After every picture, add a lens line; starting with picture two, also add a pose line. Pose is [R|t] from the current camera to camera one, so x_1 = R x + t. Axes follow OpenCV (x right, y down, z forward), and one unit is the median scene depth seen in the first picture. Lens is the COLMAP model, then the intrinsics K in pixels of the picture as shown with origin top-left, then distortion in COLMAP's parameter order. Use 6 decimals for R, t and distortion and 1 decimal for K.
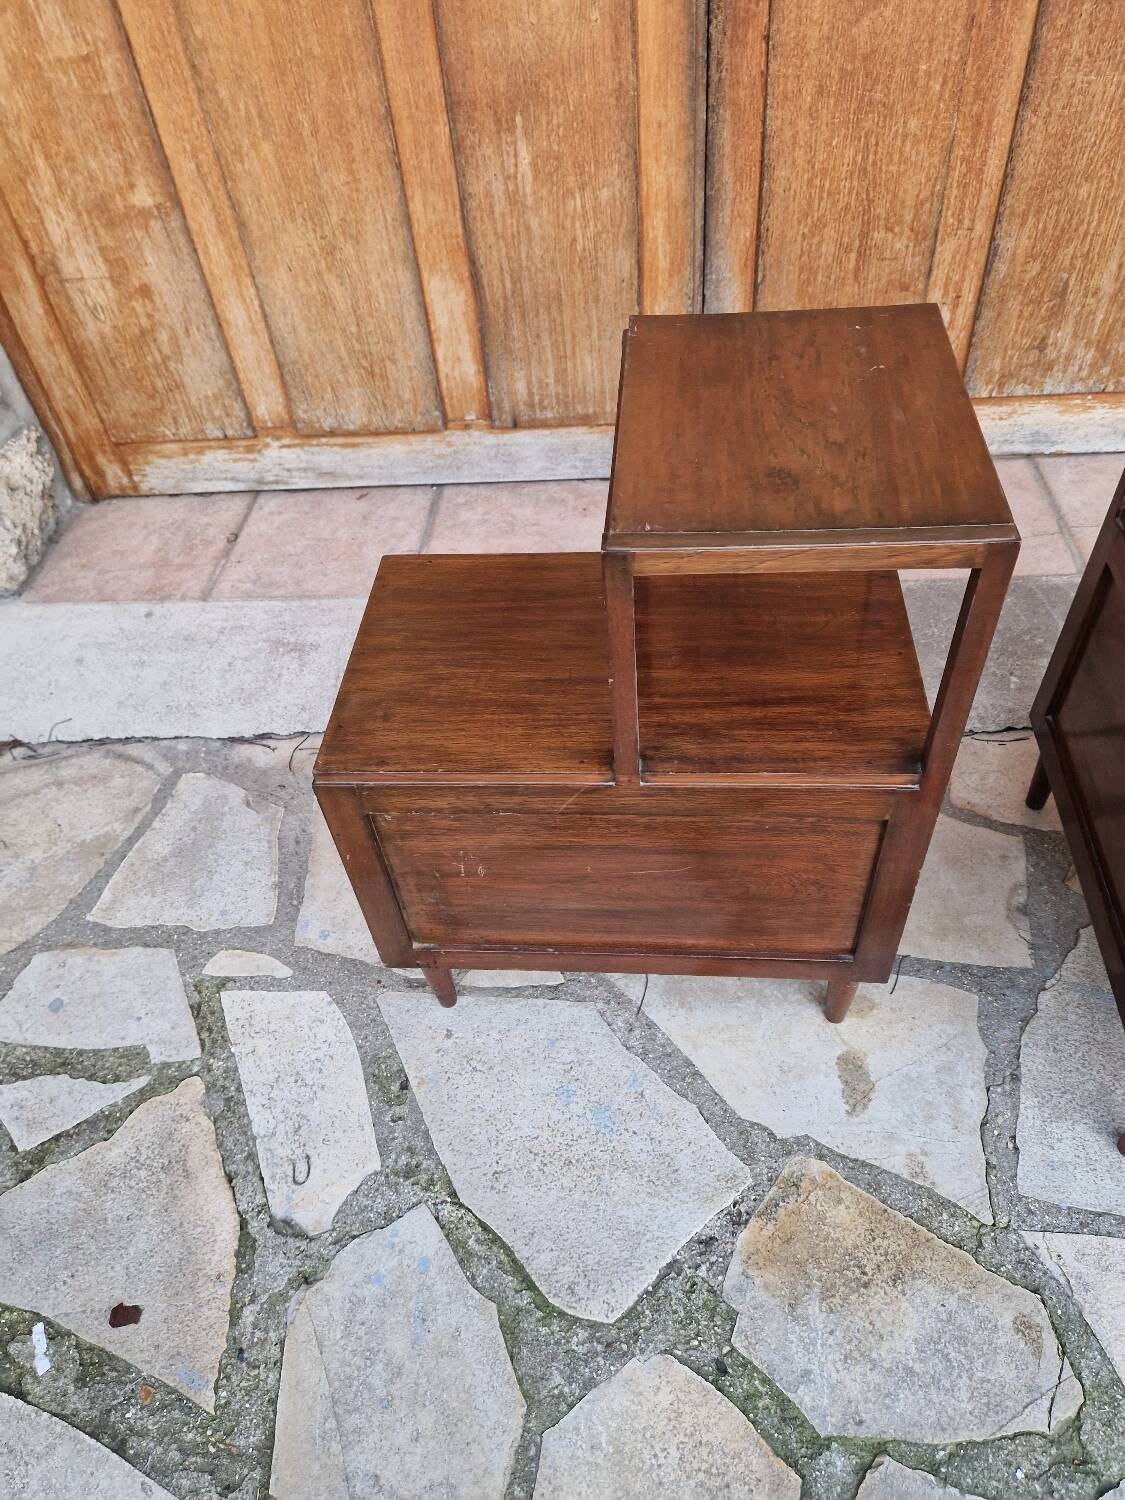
lens RADIAL K [[1014.0, 0, 561.6], [0, 1014.0, 749.7], [0, 0, 1]] dist [0.074011, -0.070655]
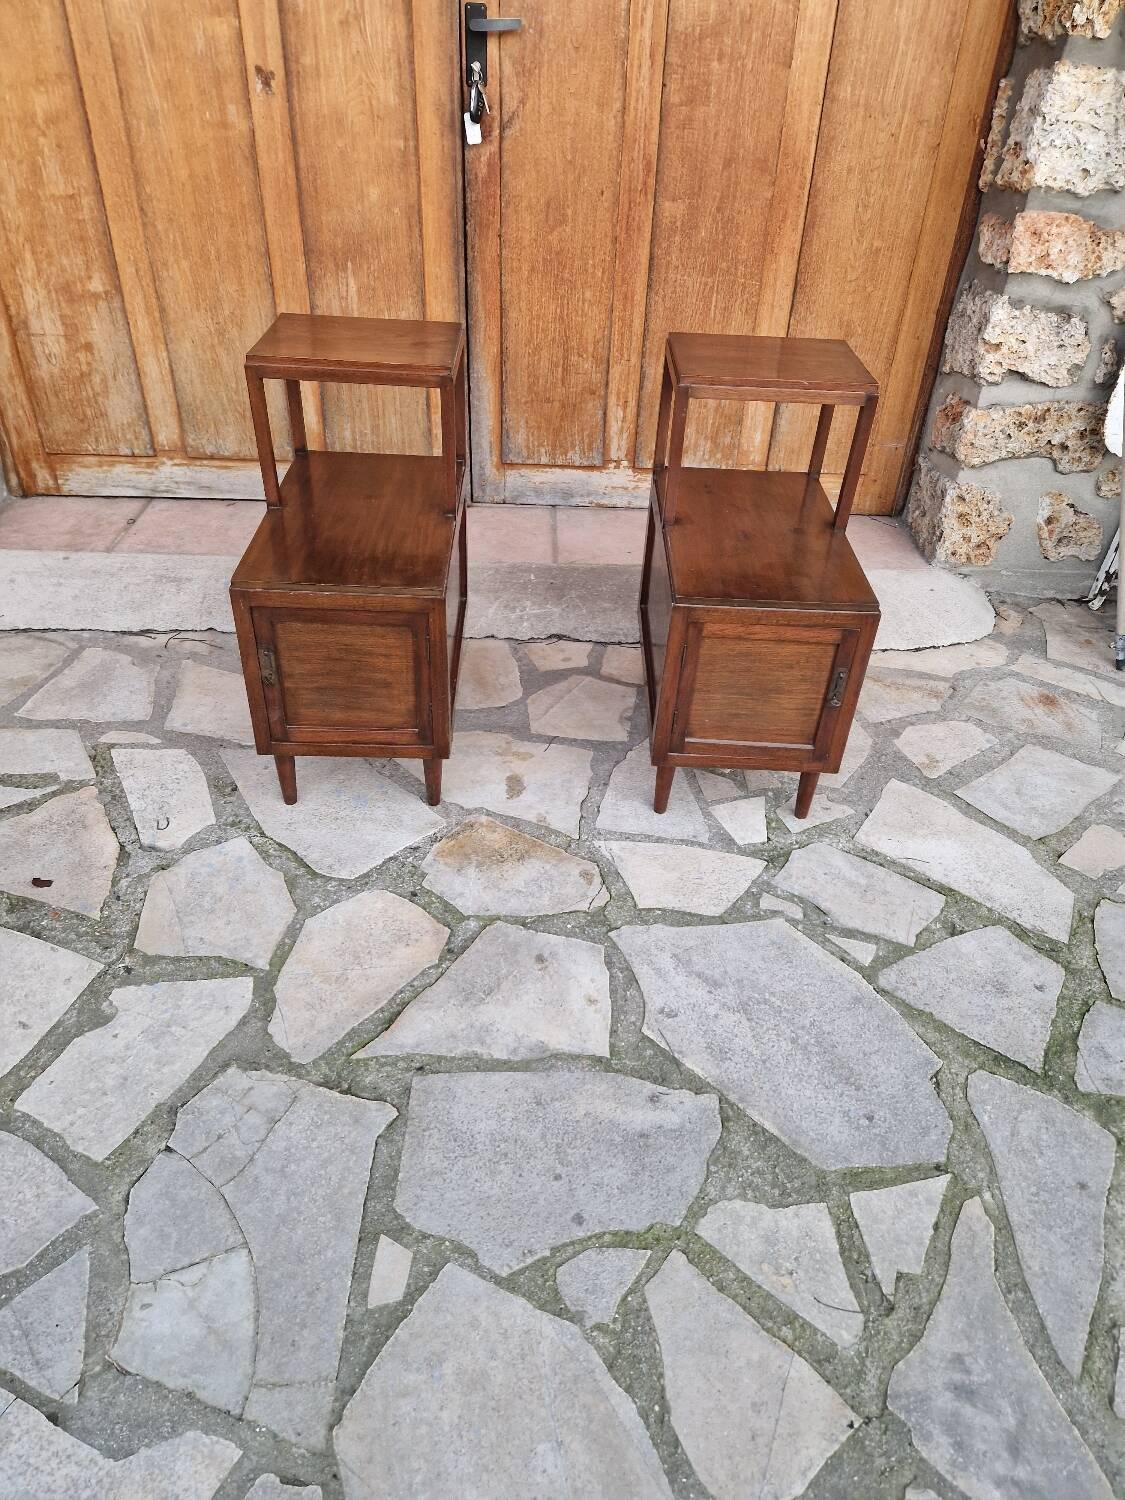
lens RADIAL K [[1014.0, 0, 569.4], [0, 1014.0, 754.5], [0, 0, 1]] dist [0.074011, -0.070655]
pose [[0.988974, 0.042855, 0.141756, 0.130623], [-0.016412, 0.983035, -0.182684, 0.548999], [-0.147180, 0.178343, 0.972899, -0.613289]]
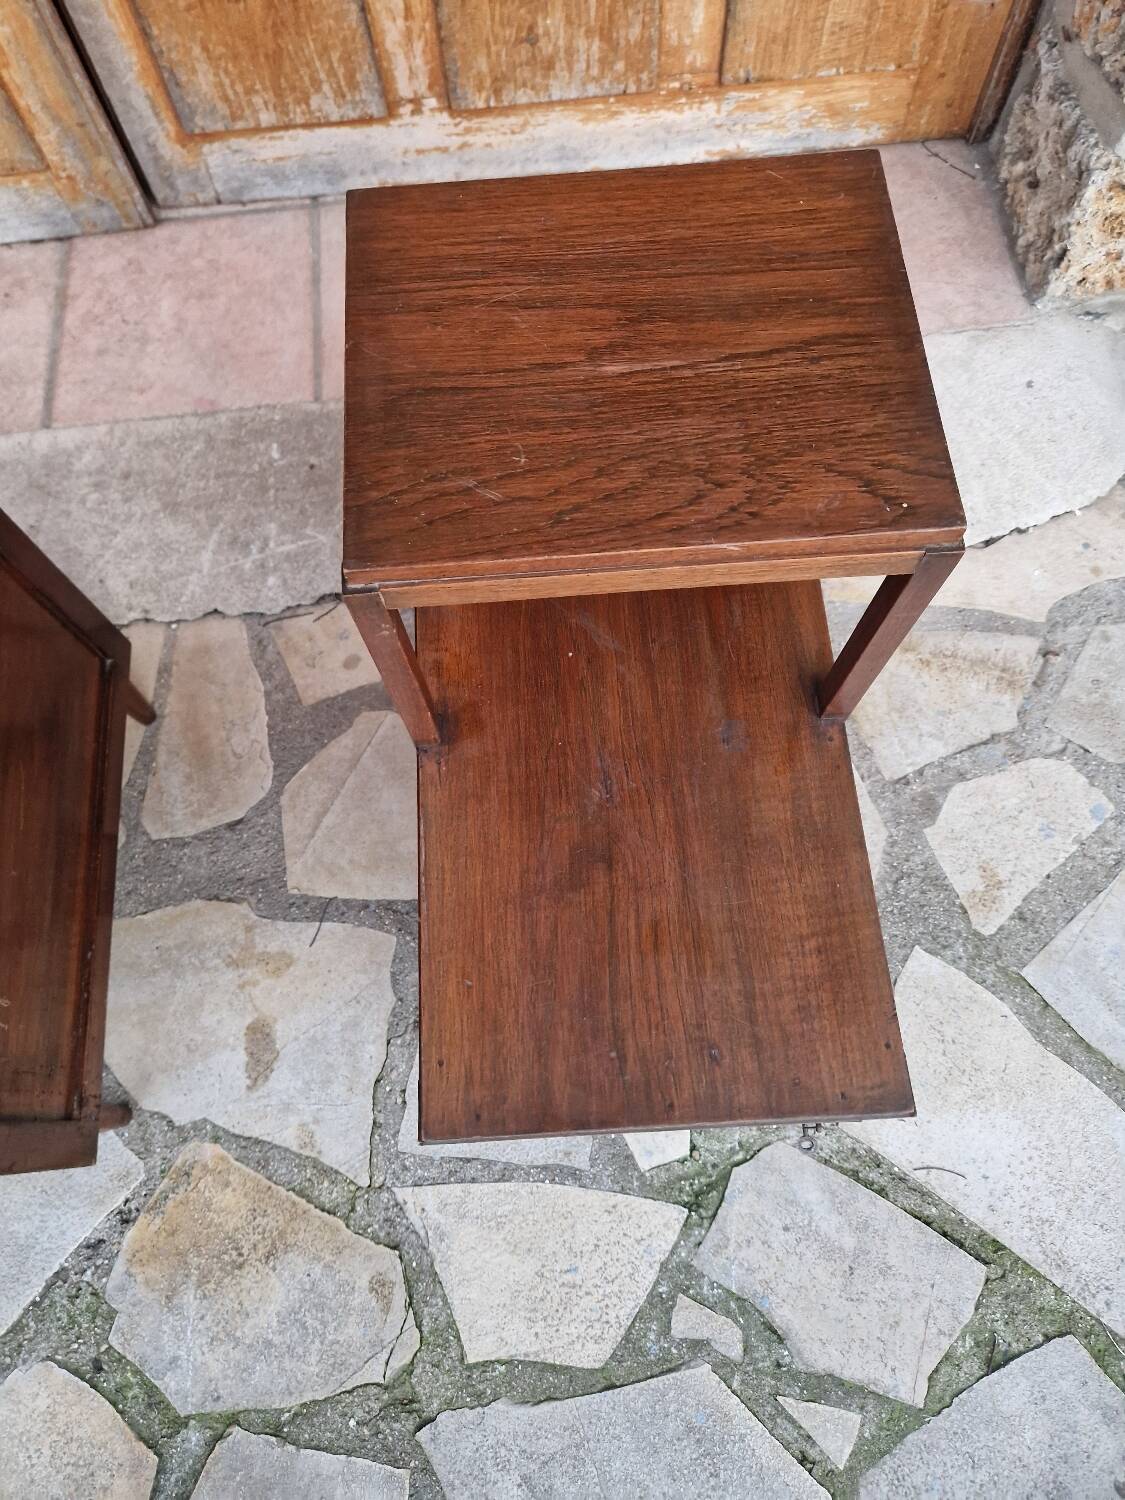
lens RADIAL K [[1014.0, 0, 550.2], [0, 1014.0, 727.4], [0, 0, 1]] dist [0.074011, -0.070655]
pose [[0.987637, -0.130169, 0.087341, 0.491247], [0.088587, 0.923153, 0.374087, -0.292503], [-0.129324, -0.361725, 0.923271, 0.161164]]
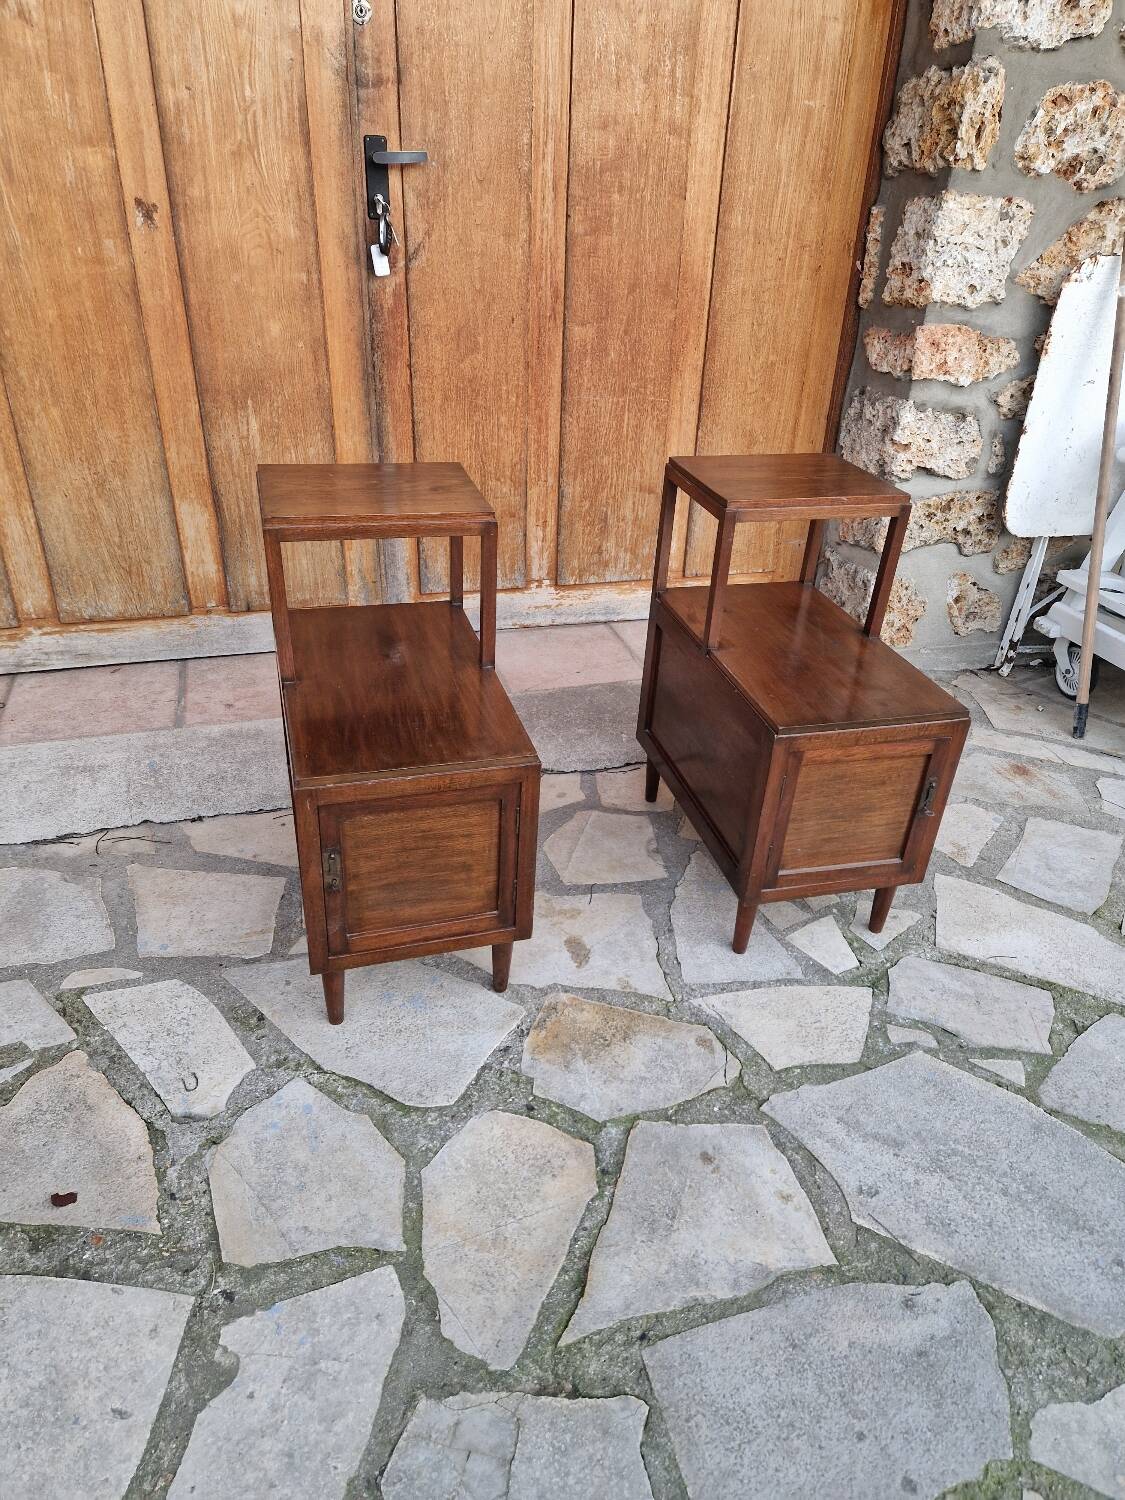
lens RADIAL K [[1012.1, 0, 570.9], [0, 1012.1, 740.3], [0, 0, 1]] dist [0.078691, -0.075340]
pose [[0.926665, -0.071280, 0.369067, -0.241217], [0.176324, 0.949558, -0.259326, 0.395625], [-0.331965, 0.305384, 0.892491, -0.404412]]
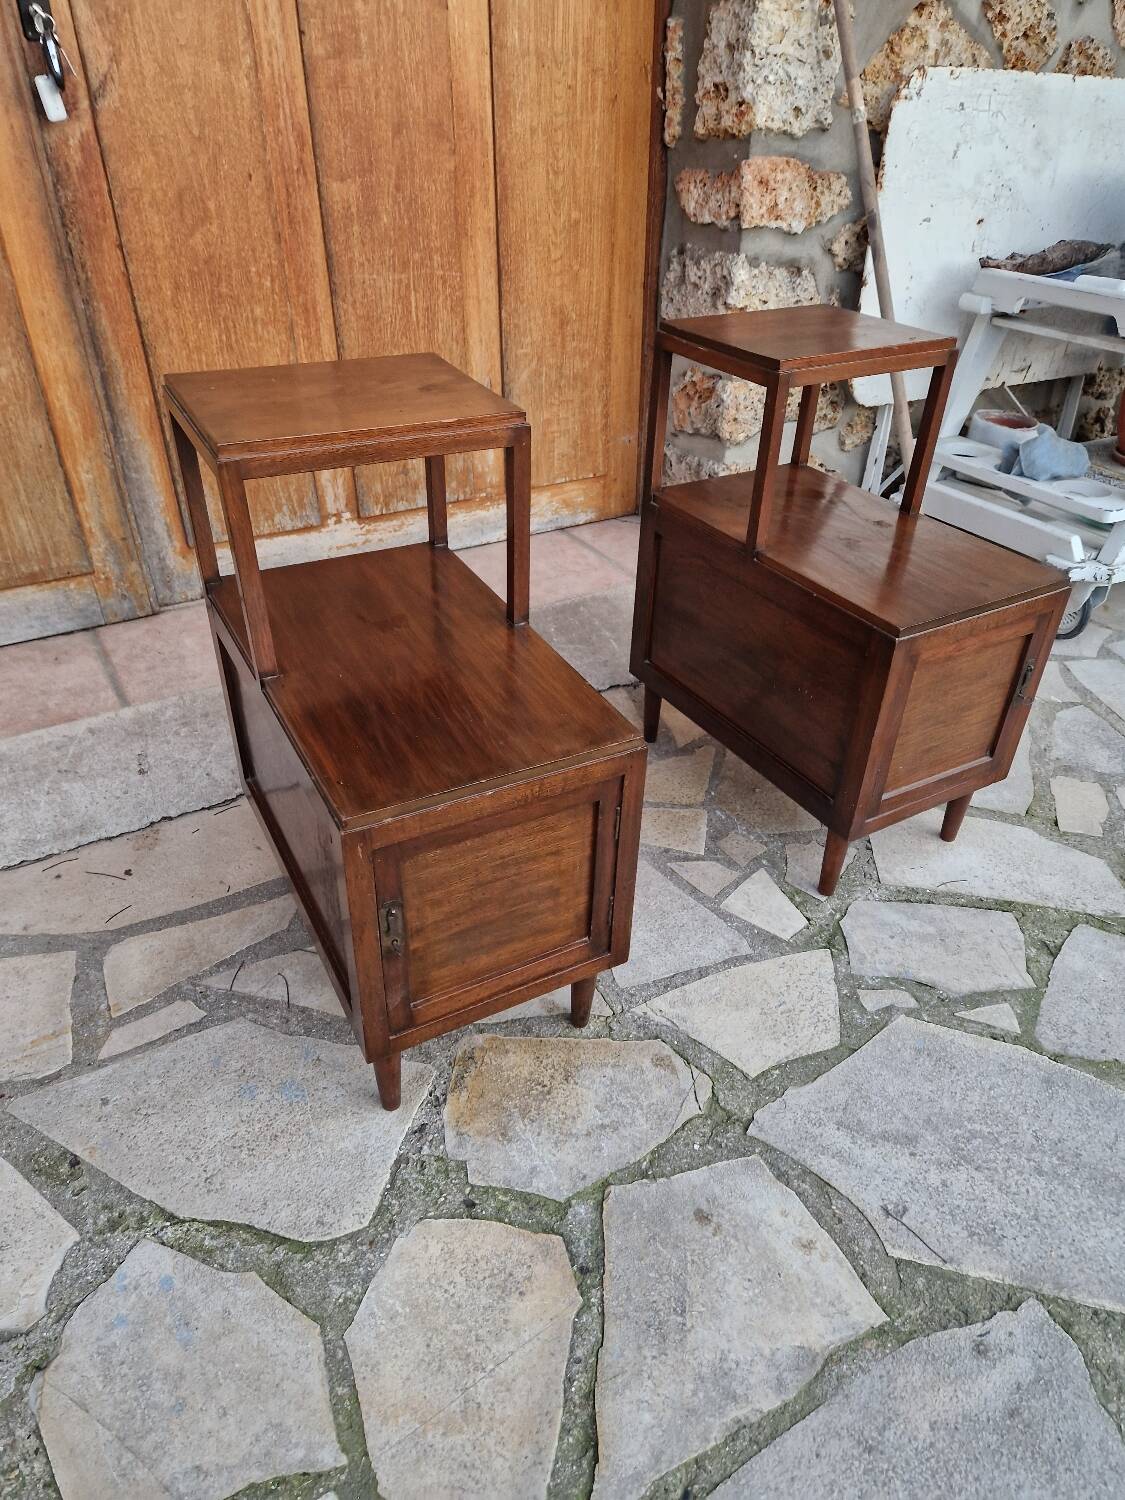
lens RADIAL K [[1014.0, 0, 576.7], [0, 1014.0, 756.5], [0, 0, 1]] dist [0.074011, -0.070655]
pose [[0.814396, -0.243728, 0.526647, -0.184678], [0.357020, 0.925883, -0.123598, 0.261402], [-0.457489, 0.288681, 0.841051, -0.126625]]
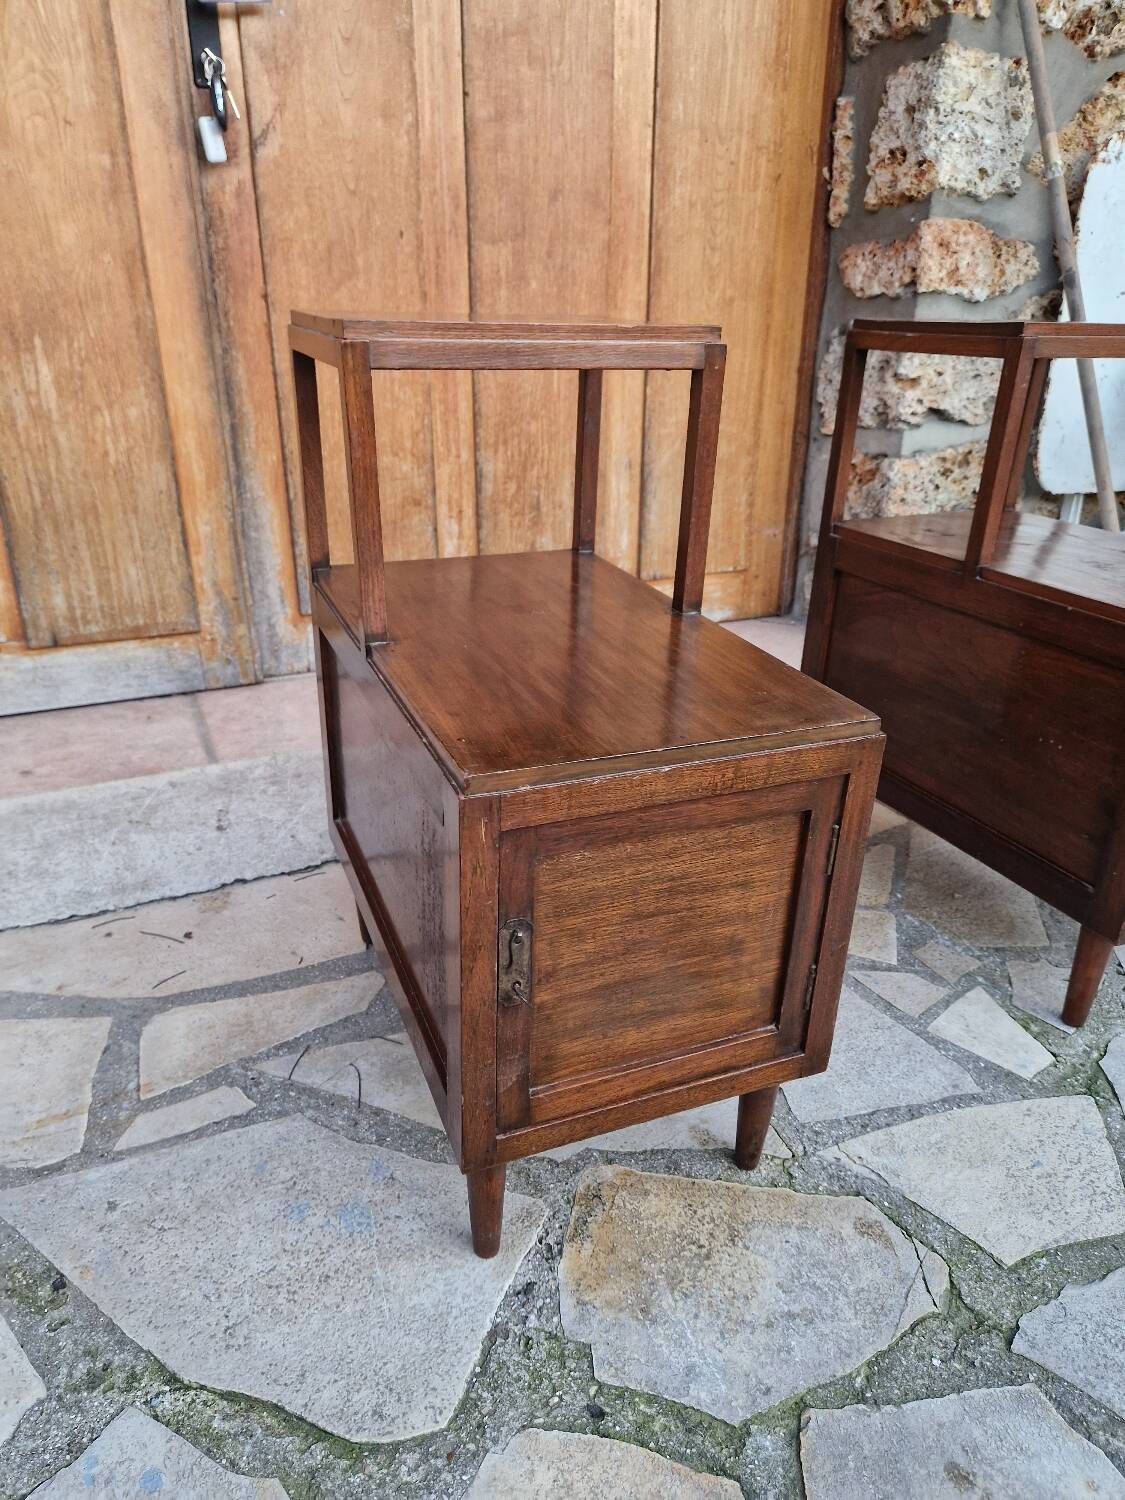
lens RADIAL K [[1019.3, 0, 547.5], [0, 1019.3, 756.5], [0, 0, 1]] dist [0.065708, -0.065609]
pose [[0.880892, -0.109161, 0.460557, -0.144599], [0.283321, 0.901073, -0.328326, 0.326401], [-0.379155, 0.419705, 0.824675, 0.141917]]
